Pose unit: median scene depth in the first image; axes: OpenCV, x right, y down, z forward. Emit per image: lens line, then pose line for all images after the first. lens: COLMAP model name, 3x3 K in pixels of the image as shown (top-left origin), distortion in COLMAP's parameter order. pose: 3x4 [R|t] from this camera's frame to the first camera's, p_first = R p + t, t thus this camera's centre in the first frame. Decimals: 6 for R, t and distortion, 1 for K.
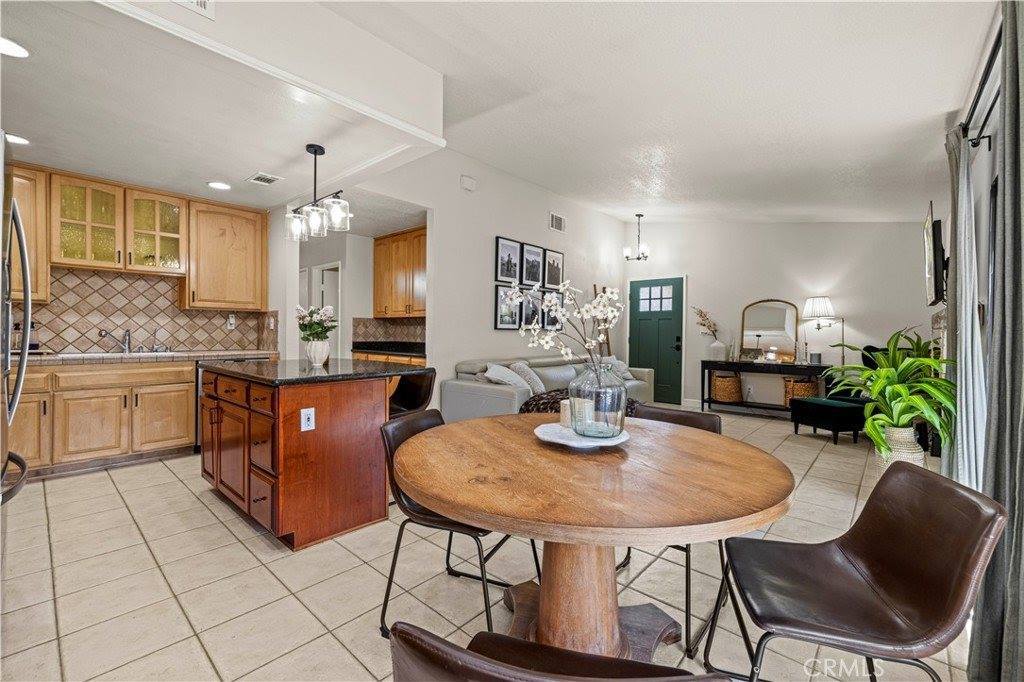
lens RADIAL K [[431.4, 0, 508.3], [0, 431.4, 336.0], [0, 0, 1]] dist [0.000679, 0.000148]
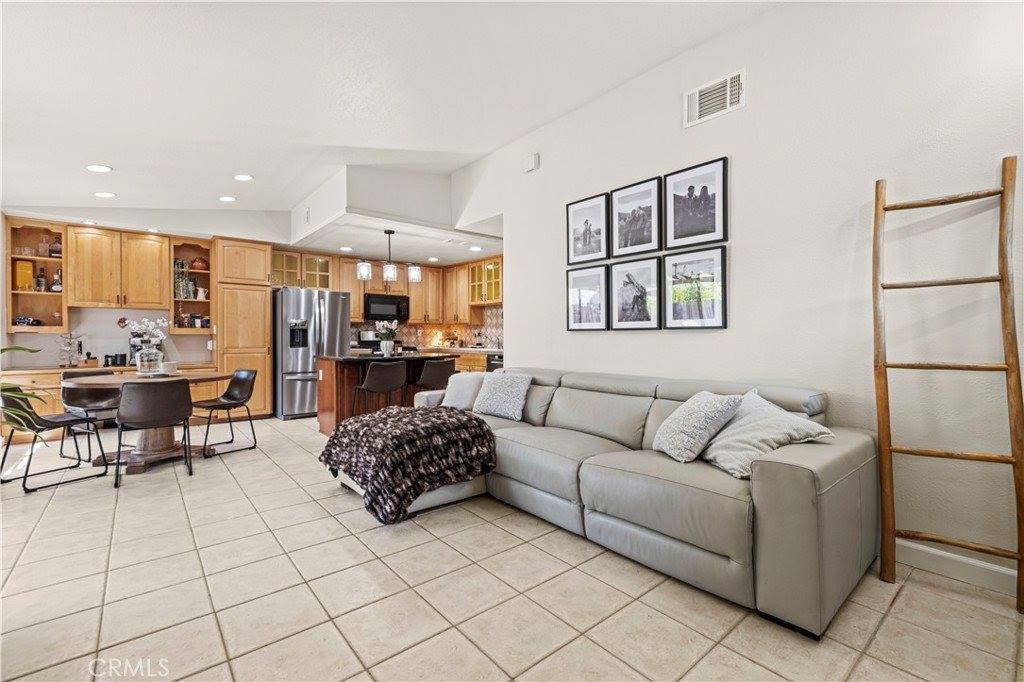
lens RADIAL K [[442.0, 0, 508.2], [0, 442.0, 338.2], [0, 0, 1]] dist [0.003829, 0.000123]
pose [[-0.136290, -0.006449, -0.990648, 0.908827], [-0.010194, 0.999935, -0.005107, 0.002873], [0.990617, 0.009403, -0.136347, 1.240971]]
